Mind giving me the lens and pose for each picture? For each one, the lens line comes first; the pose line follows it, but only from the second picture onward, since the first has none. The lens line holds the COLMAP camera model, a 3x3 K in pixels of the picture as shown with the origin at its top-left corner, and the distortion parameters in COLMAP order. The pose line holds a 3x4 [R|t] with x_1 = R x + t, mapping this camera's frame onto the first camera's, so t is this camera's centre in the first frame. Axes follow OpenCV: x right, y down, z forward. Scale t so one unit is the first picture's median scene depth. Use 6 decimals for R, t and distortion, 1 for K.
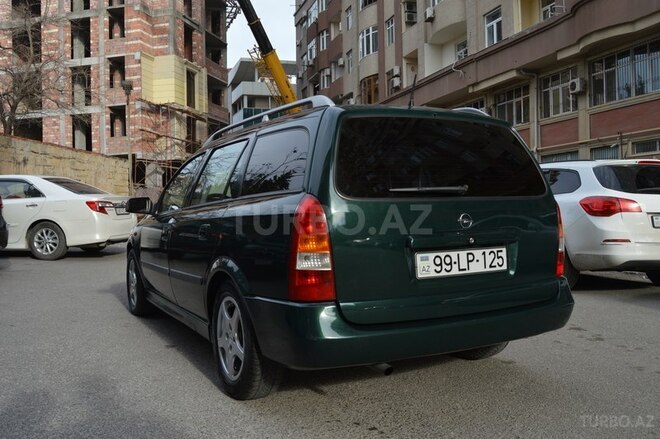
lens RADIAL K [[612.1, 0, 330.0], [0, 612.1, 219.5], [0, 0, 1]] dist [-0.052631, 0.000615]
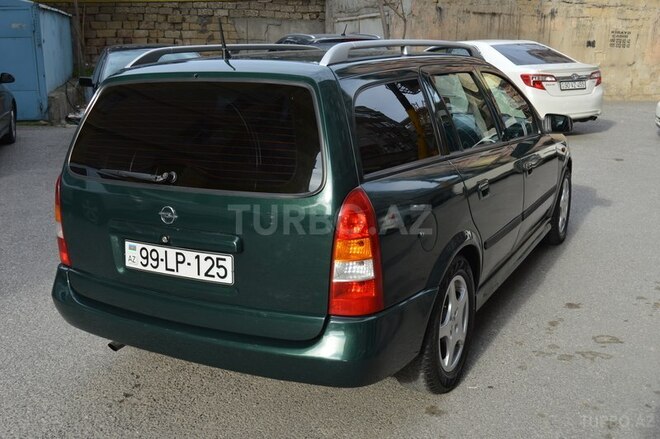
lens RADIAL K [[729.2, 0, 330.0], [0, 729.2, 219.5], [0, 0, 1]] dist [-0.031983, -0.040426]
pose [[0.538742, 0.205519, -0.817018, 1.004572], [-0.014615, 0.971922, 0.234847, -0.199289], [0.842344, -0.114581, 0.526619, 0.570080]]
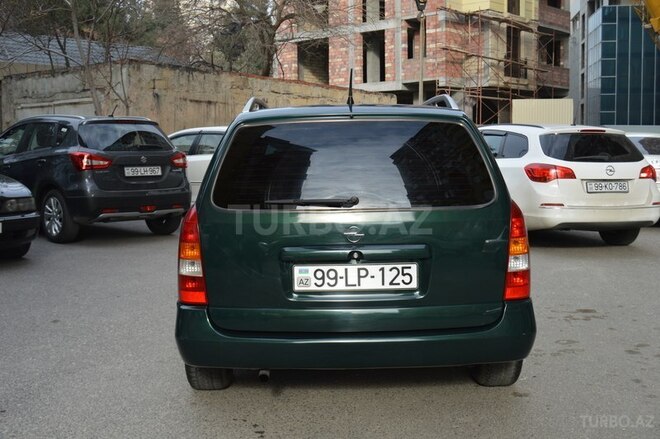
lens RADIAL K [[852.8, 0, 341.8], [0, 852.8, 218.9], [0, 0, 1]] dist [-0.032360, -0.004436]
pose [[0.883569, 0.048365, -0.465797, 0.708816], [-0.014762, 0.997035, 0.075523, -0.104728], [0.468068, -0.059854, 0.881663, -0.148981]]
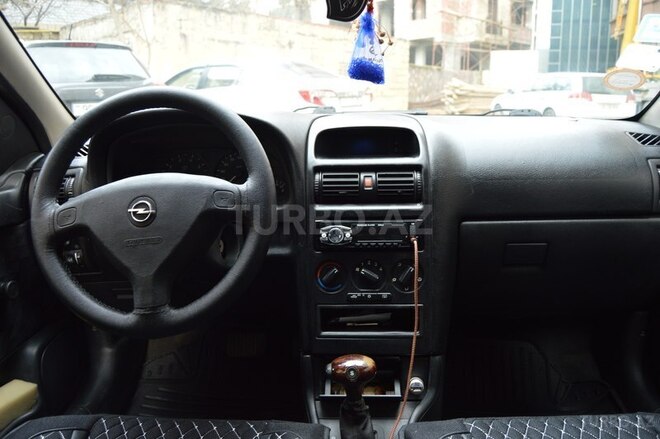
lens RADIAL K [[504.2, 0, 330.0], [0, 504.2, 219.5], [0, 0, 1]] dist [-0.074632, -0.001965]
pose [[0.853081, 0.124850, -0.506622, -0.092590], [-0.002164, 0.971789, 0.235840, -0.060285], [0.521775, -0.200095, 0.829285, 1.365556]]
